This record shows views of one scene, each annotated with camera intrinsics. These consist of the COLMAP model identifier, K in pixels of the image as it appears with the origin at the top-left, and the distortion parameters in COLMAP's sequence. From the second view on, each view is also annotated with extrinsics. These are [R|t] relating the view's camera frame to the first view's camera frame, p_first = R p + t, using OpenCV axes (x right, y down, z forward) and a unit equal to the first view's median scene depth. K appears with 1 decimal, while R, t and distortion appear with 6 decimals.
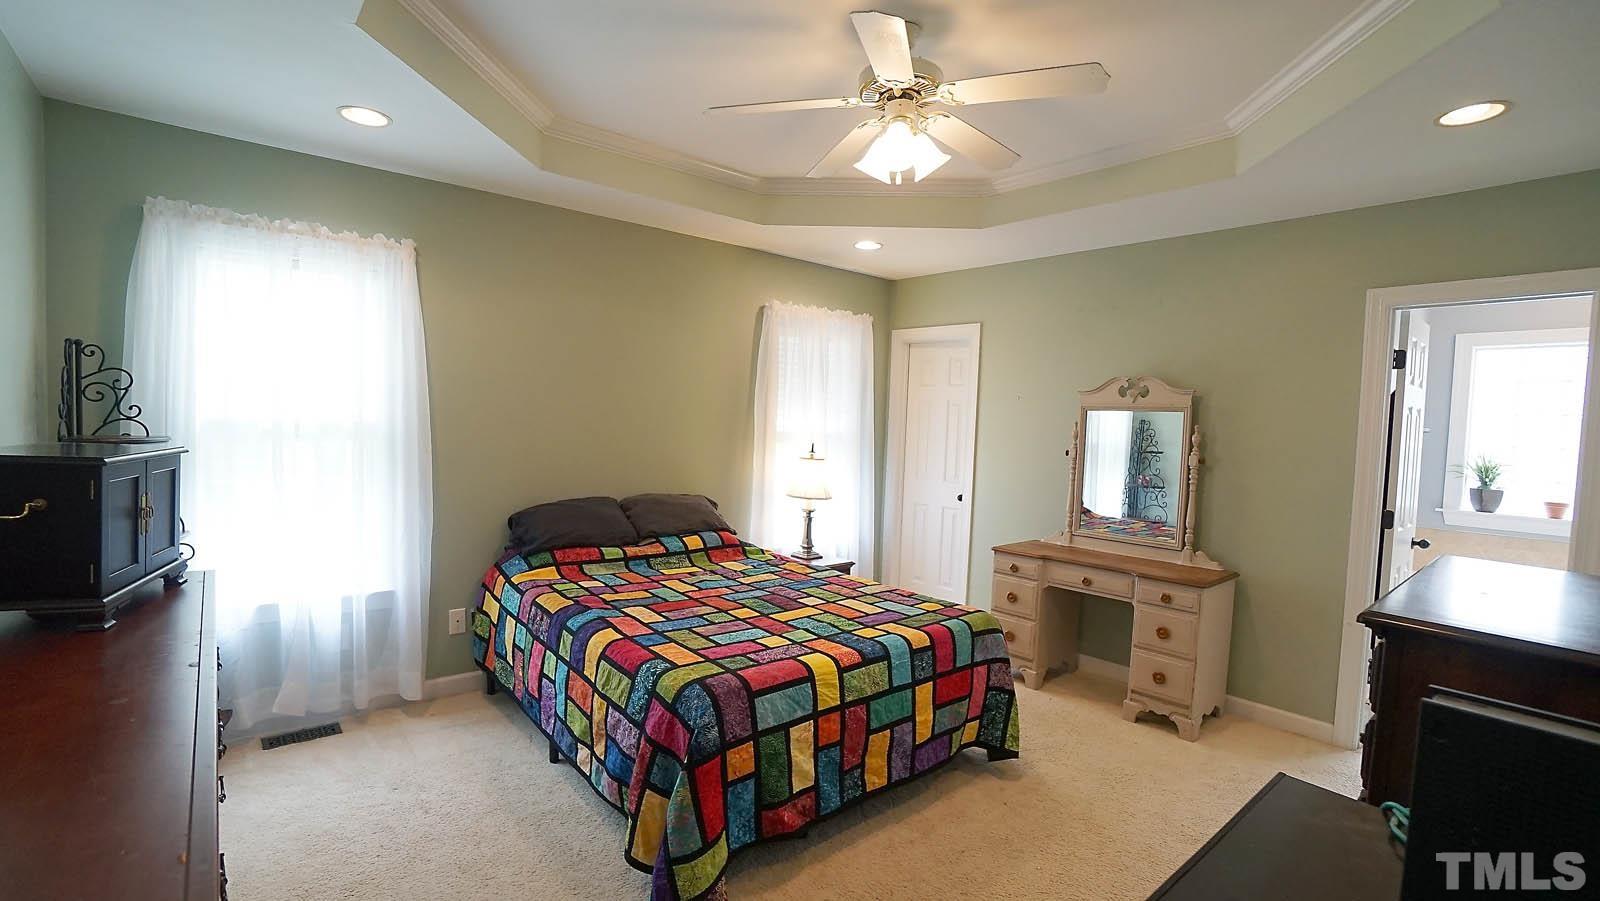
lens RADIAL K [[708.1, 0, 792.1], [0, 708.1, 455.2], [0, 0, 1]] dist [-0.066757, 0.025089]
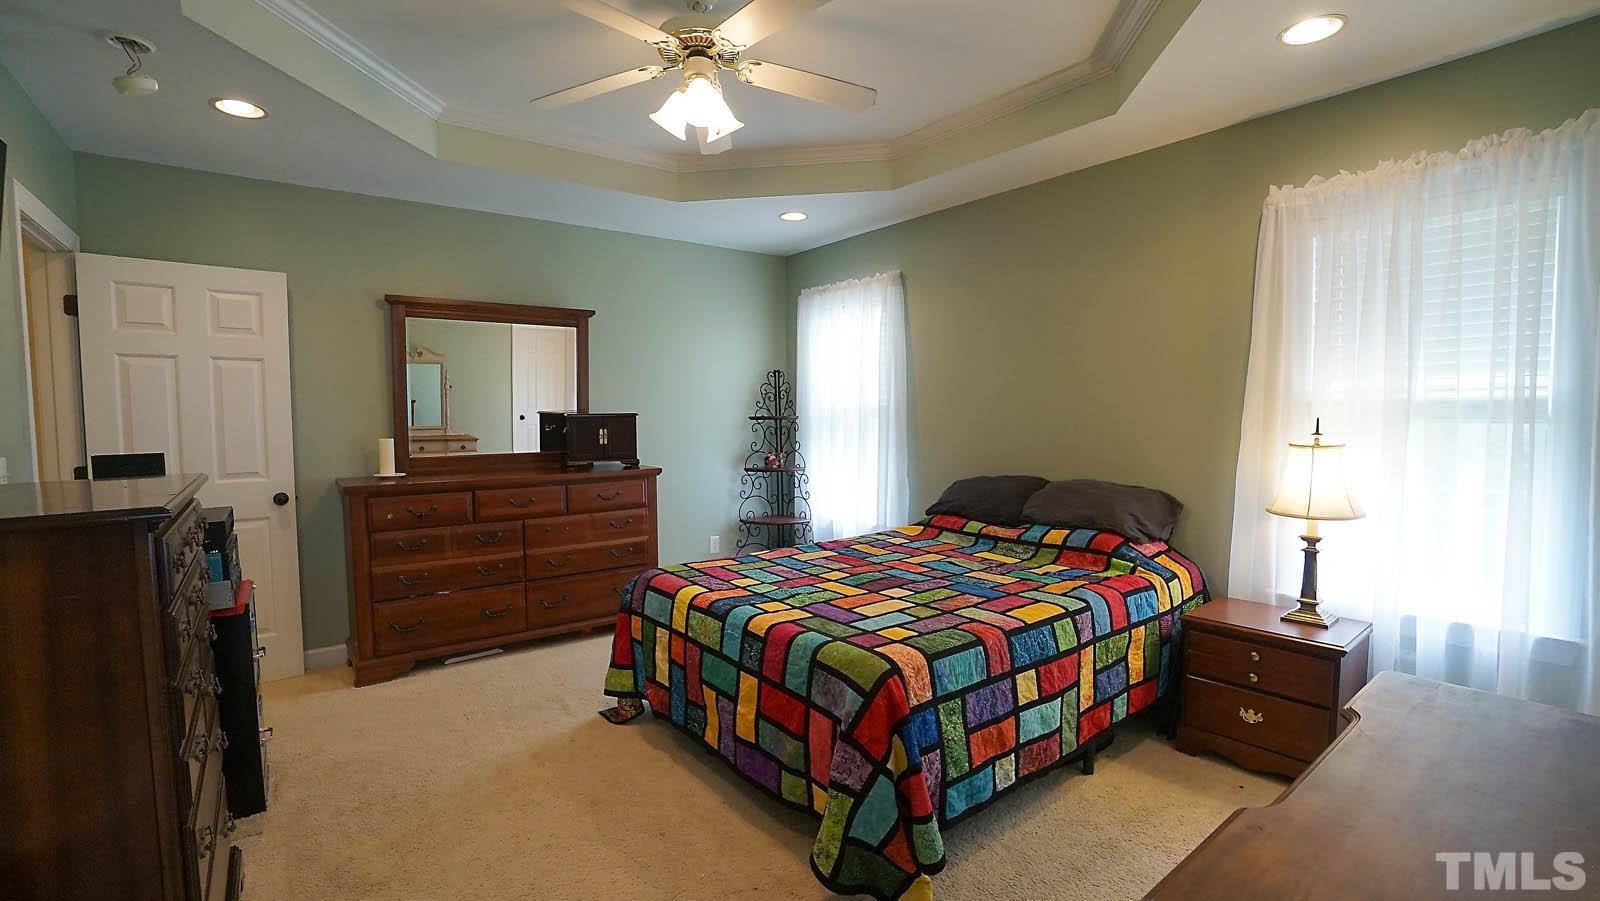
lens RADIAL K [[708.1, 0, 792.1], [0, 708.1, 455.2], [0, 0, 1]] dist [-0.066757, 0.025089]
pose [[-0.046630, 0.026588, -0.998558, 0.962699], [-0.046889, 0.998486, 0.028776, 0.025464], [0.997811, 0.048163, -0.045313, 0.993445]]
